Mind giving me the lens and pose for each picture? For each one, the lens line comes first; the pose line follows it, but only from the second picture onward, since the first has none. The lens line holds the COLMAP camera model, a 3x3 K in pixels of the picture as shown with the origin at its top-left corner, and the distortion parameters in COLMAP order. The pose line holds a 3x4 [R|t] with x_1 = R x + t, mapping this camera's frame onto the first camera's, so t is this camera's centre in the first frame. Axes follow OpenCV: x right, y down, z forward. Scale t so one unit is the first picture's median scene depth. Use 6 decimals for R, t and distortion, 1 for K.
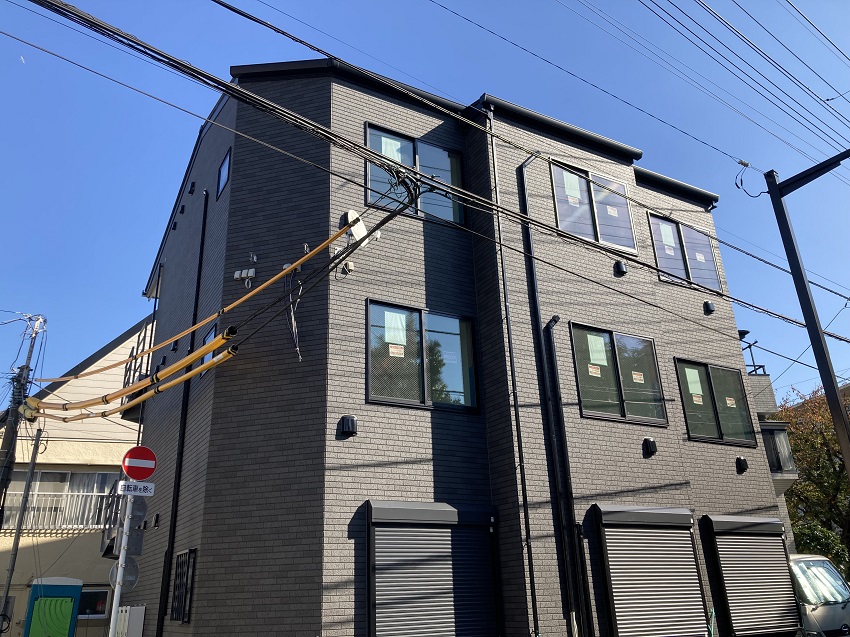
lens RADIAL K [[709.8, 0, 425.0], [0, 709.8, 318.5], [0, 0, 1]] dist [-0.011274, -0.013303]
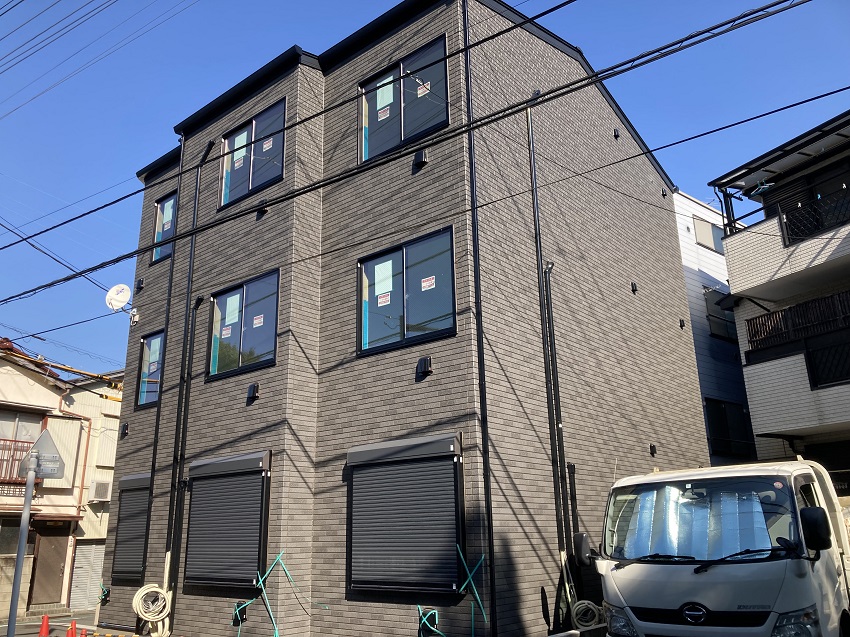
lens RADIAL K [[691.1, 0, 425.0], [0, 691.1, 318.5], [0, 0, 1]] dist [0.008038, -0.003973]
pose [[0.372963, -0.249703, -0.893614, 1.146429], [0.364490, 0.925111, -0.106379, 0.244845], [0.853256, -0.286038, 0.436047, 0.728022]]
